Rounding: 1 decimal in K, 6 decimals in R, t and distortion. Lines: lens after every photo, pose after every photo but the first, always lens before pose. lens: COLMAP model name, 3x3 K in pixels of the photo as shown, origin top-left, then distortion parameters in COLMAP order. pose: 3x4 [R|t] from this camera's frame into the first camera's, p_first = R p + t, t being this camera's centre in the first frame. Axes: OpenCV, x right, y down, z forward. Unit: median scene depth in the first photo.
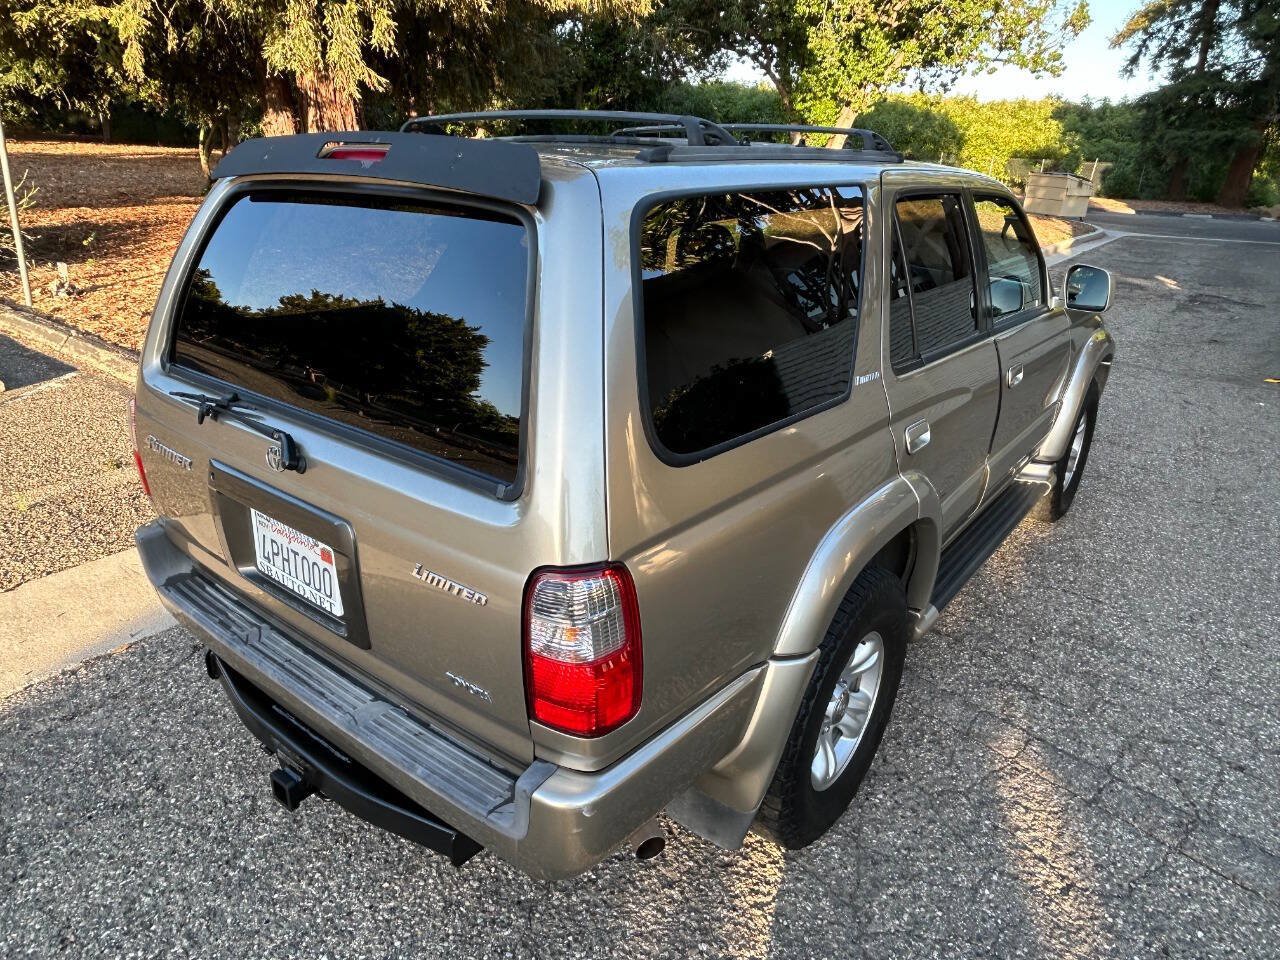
lens RADIAL K [[824.4, 0, 630.2], [0, 824.4, 474.7], [0, 0, 1]] dist [-0.019389, 0.015946]
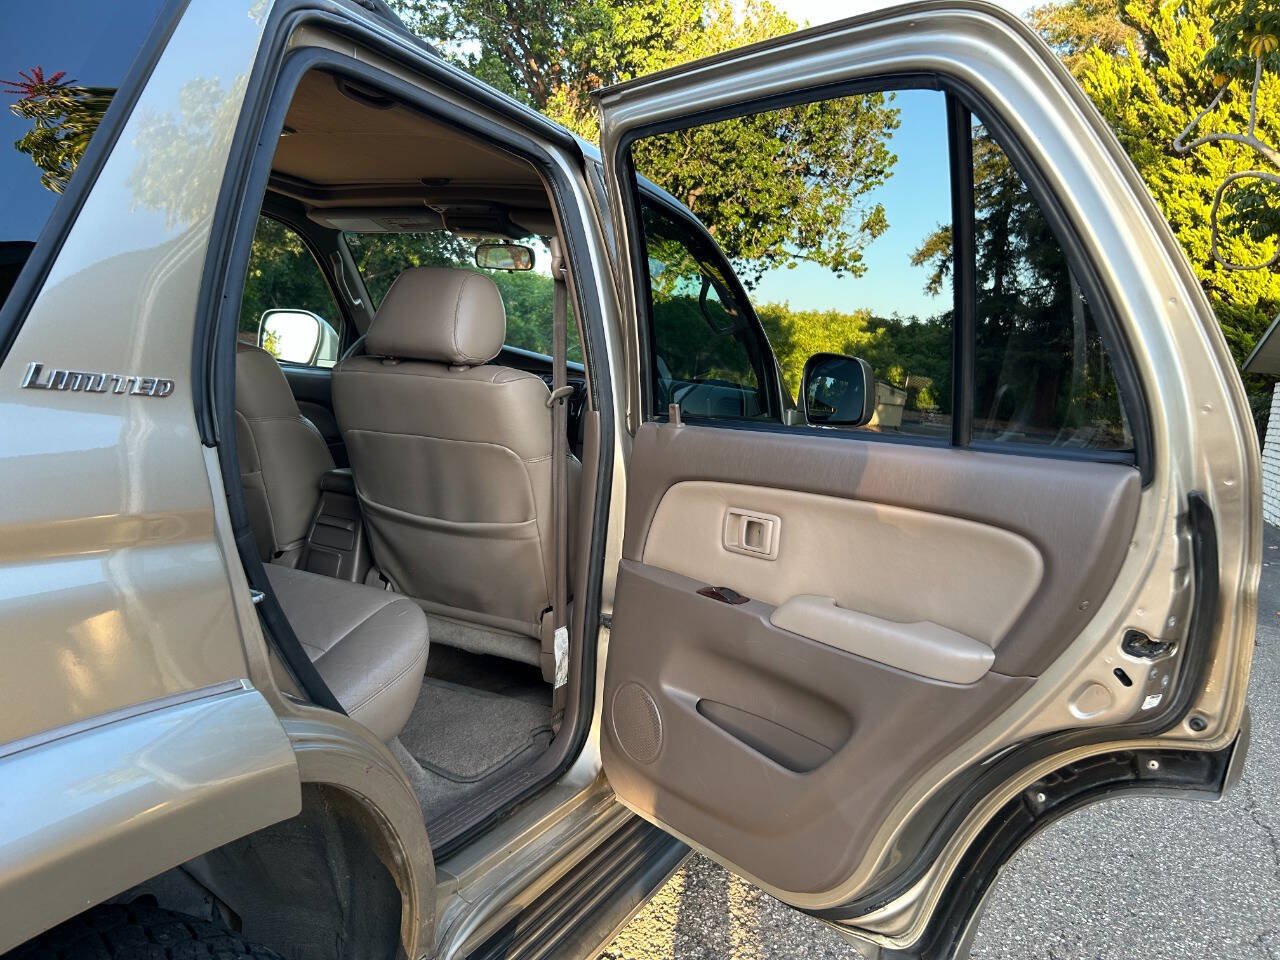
lens RADIAL K [[972.9, 0, 633.0], [0, 972.9, 473.9], [0, 0, 1]] dist [0.044505, -0.055358]
pose [[0.976192, 0.038754, 0.213419, 0.147053], [0.015073, 0.969412, -0.244975, 0.007509], [-0.216385, 0.242360, 0.945748, 0.204209]]
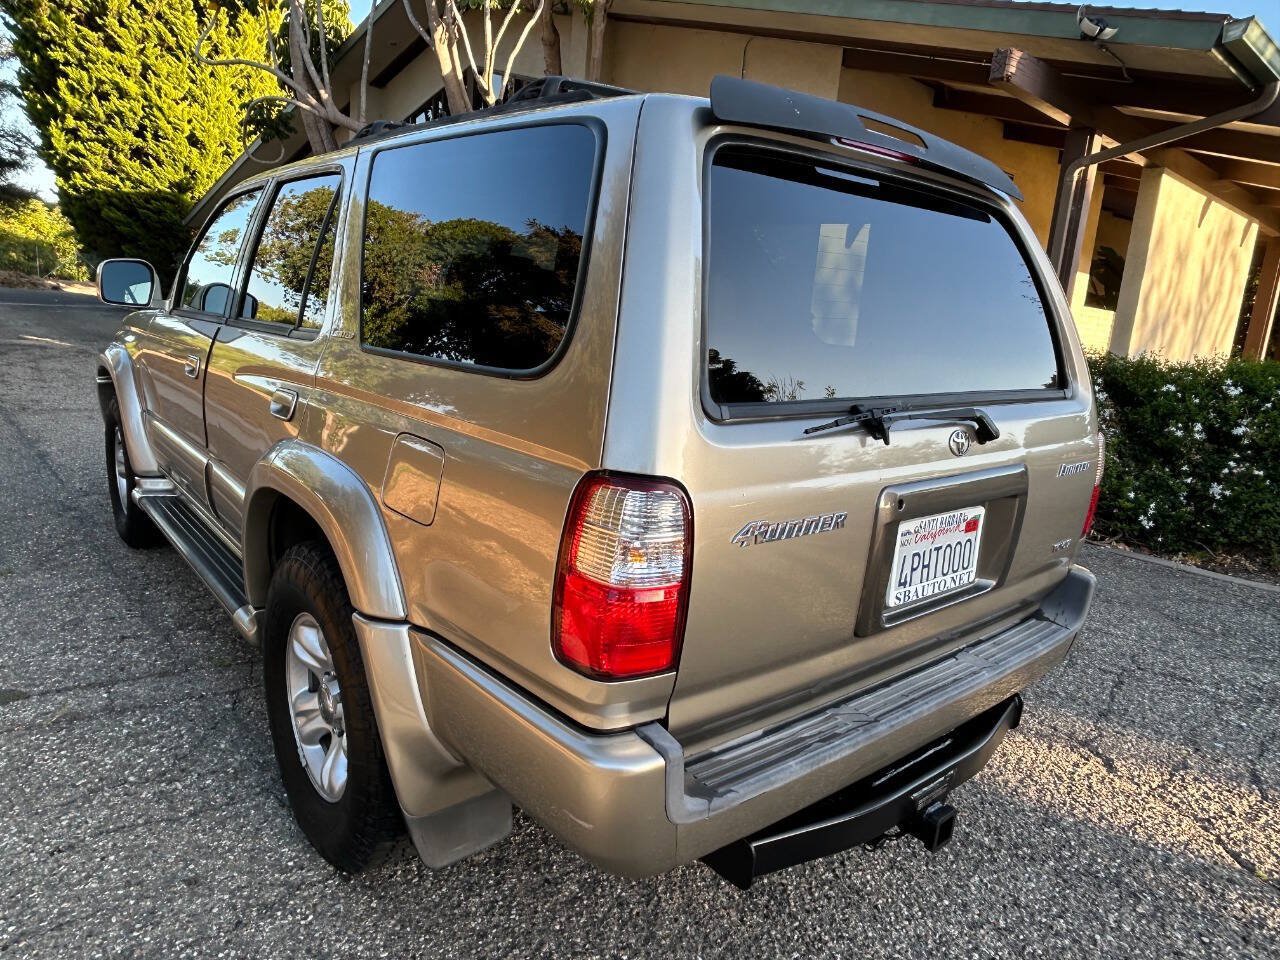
lens RADIAL K [[824.4, 0, 635.8], [0, 824.4, 474.6], [0, 0, 1]] dist [-0.019389, 0.015946]
pose [[0.214935, -0.222940, 0.950842, -0.418997], [0.296806, 0.942458, 0.153882, -0.071376], [-0.930435, 0.249141, 0.268737, 0.324857]]
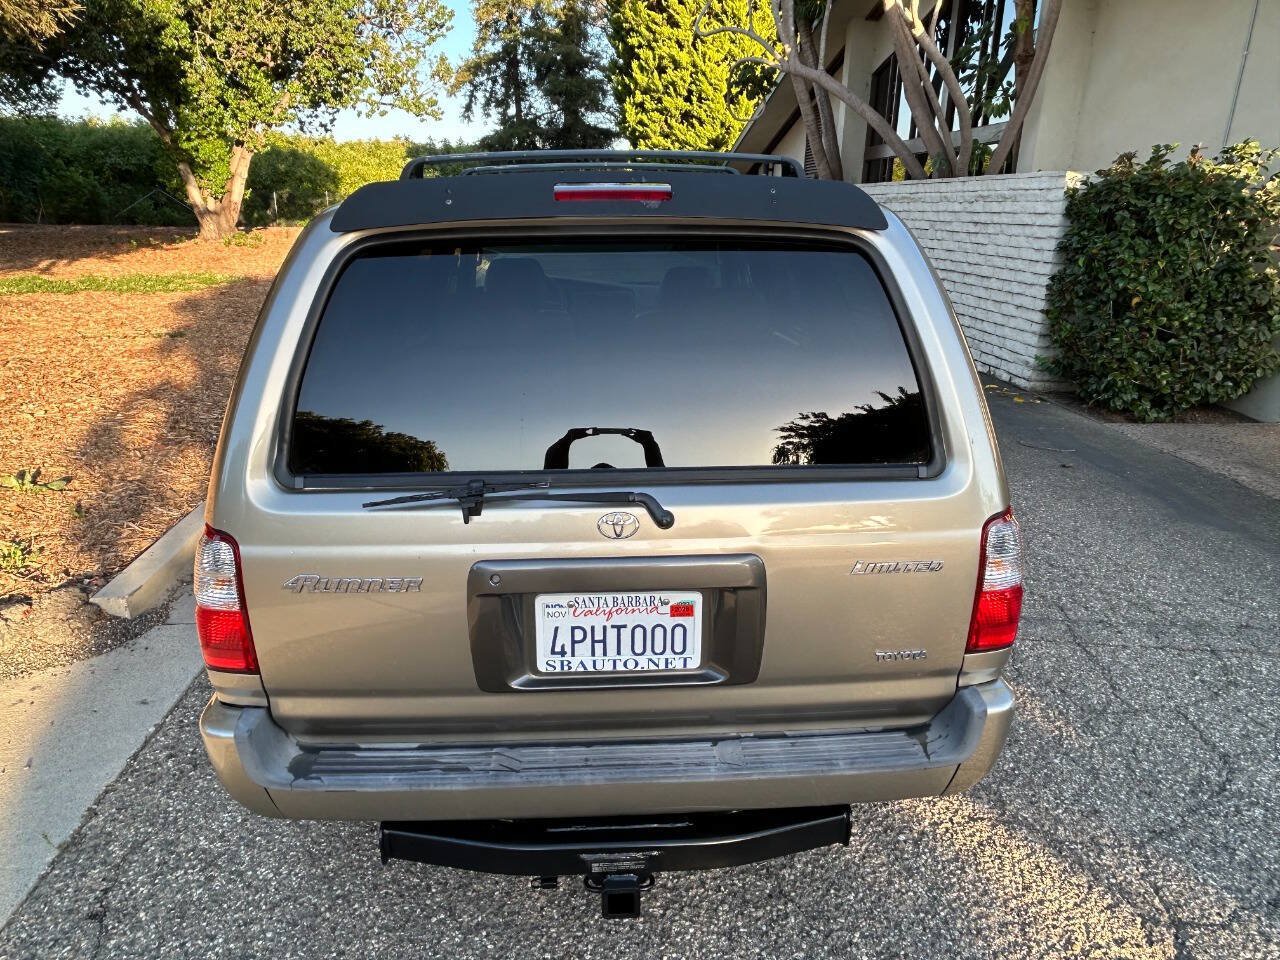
lens RADIAL K [[824.4, 0, 630.9], [0, 824.4, 475.9], [0, 0, 1]] dist [-0.019389, 0.015946]
pose [[0.756241, -0.235176, 0.610567, -0.283214], [0.259420, 0.964460, 0.050173, -0.033442], [-0.600667, 0.120450, 0.790374, 0.078690]]
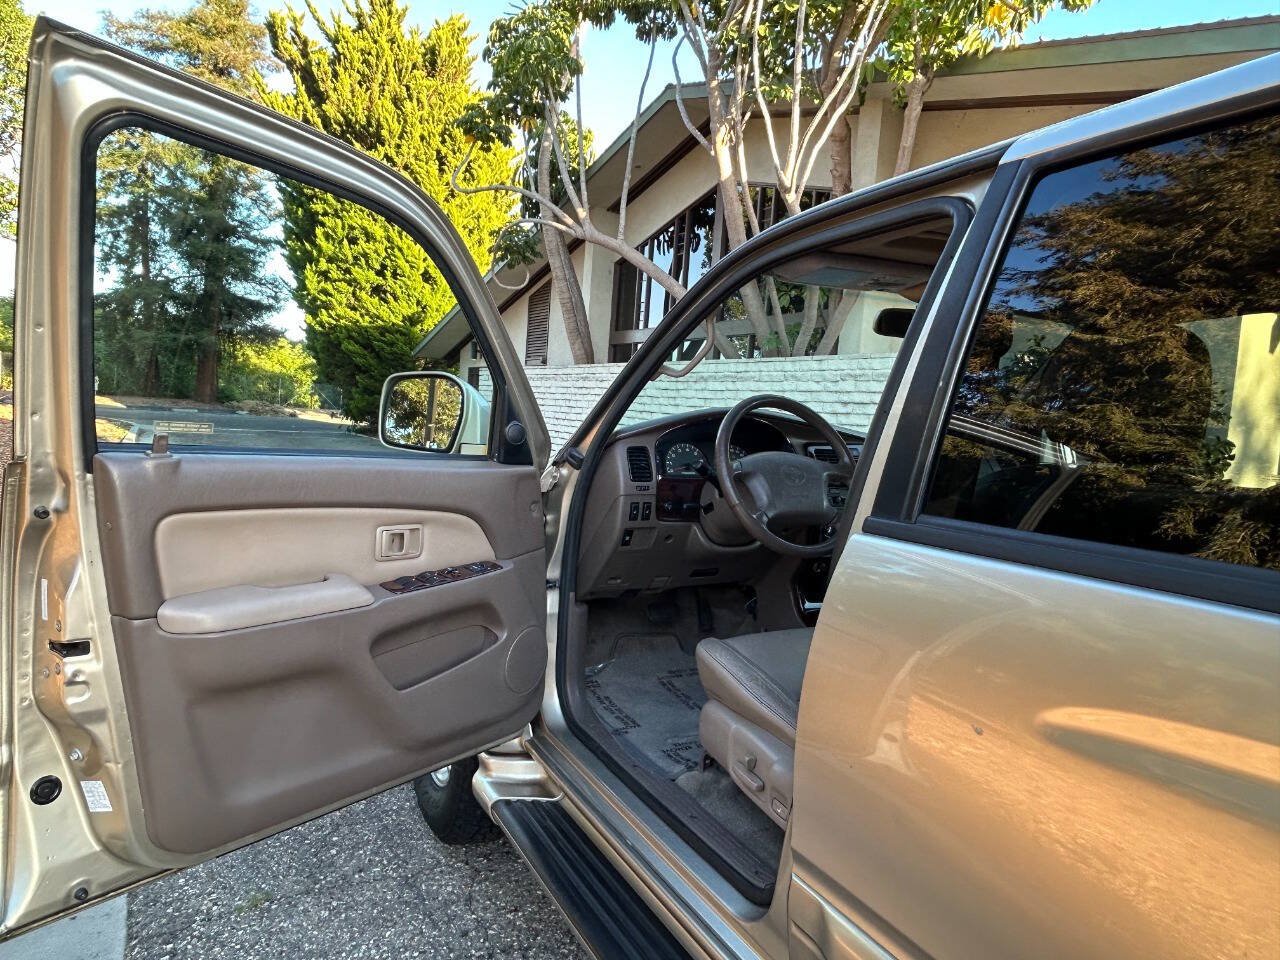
lens RADIAL K [[824.4, 0, 635.2], [0, 824.4, 481.3], [0, 0, 1]] dist [-0.019389, 0.015946]
pose [[0.409886, -0.088192, 0.907863, -0.188706], [0.288184, 0.956854, -0.037159, -0.169209], [-0.865415, 0.276863, 0.417617, 0.613892]]
